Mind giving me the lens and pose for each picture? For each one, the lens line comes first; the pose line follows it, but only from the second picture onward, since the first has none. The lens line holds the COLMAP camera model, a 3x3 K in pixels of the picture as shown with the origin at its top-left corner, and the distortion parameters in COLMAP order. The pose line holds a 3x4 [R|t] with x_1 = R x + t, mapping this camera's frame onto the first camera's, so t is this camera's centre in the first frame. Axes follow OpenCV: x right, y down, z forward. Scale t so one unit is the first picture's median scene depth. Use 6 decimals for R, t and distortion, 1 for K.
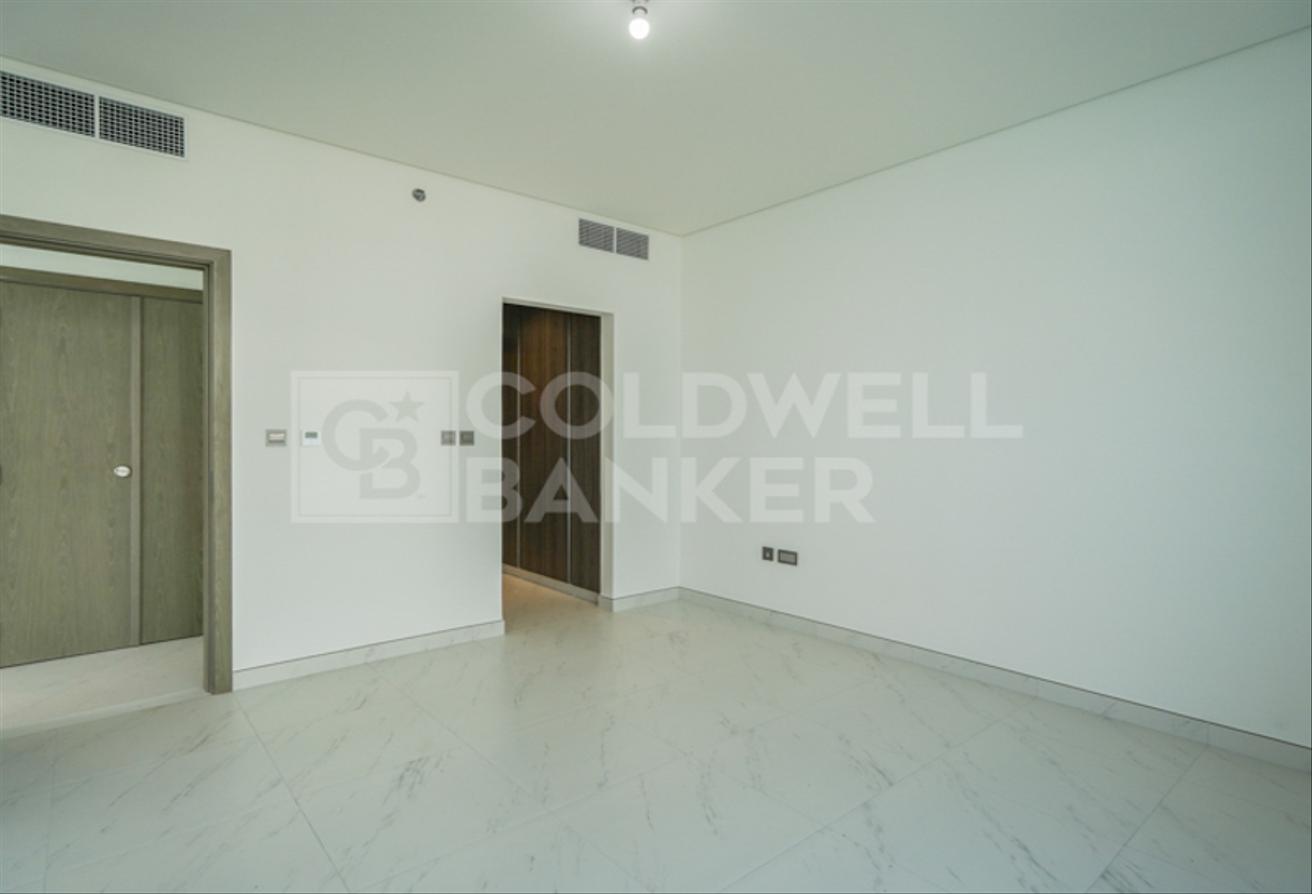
lens RADIAL K [[652.4, 0, 656.0], [0, 652.4, 447.0], [0, 0, 1]] dist [-0.000280, -0.000329]
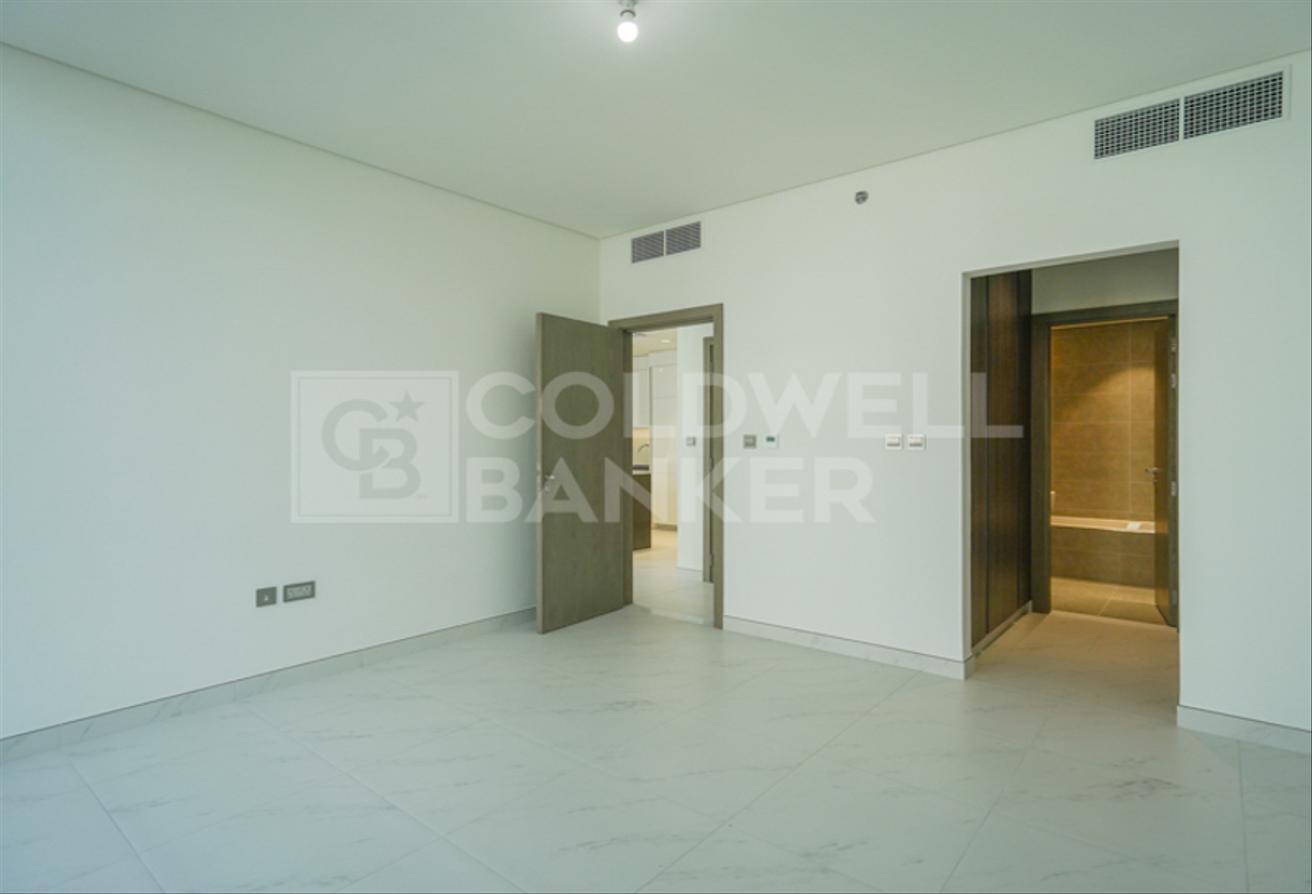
lens RADIAL K [[679.6, 0, 648.1], [0, 679.6, 432.4], [0, 0, 1]] dist [0.003588, 0.000737]
pose [[0.189145, -0.012446, -0.981870, 0.675033], [-0.012005, 0.999816, -0.014987, -0.008587], [0.981876, 0.014622, 0.188960, 0.556477]]
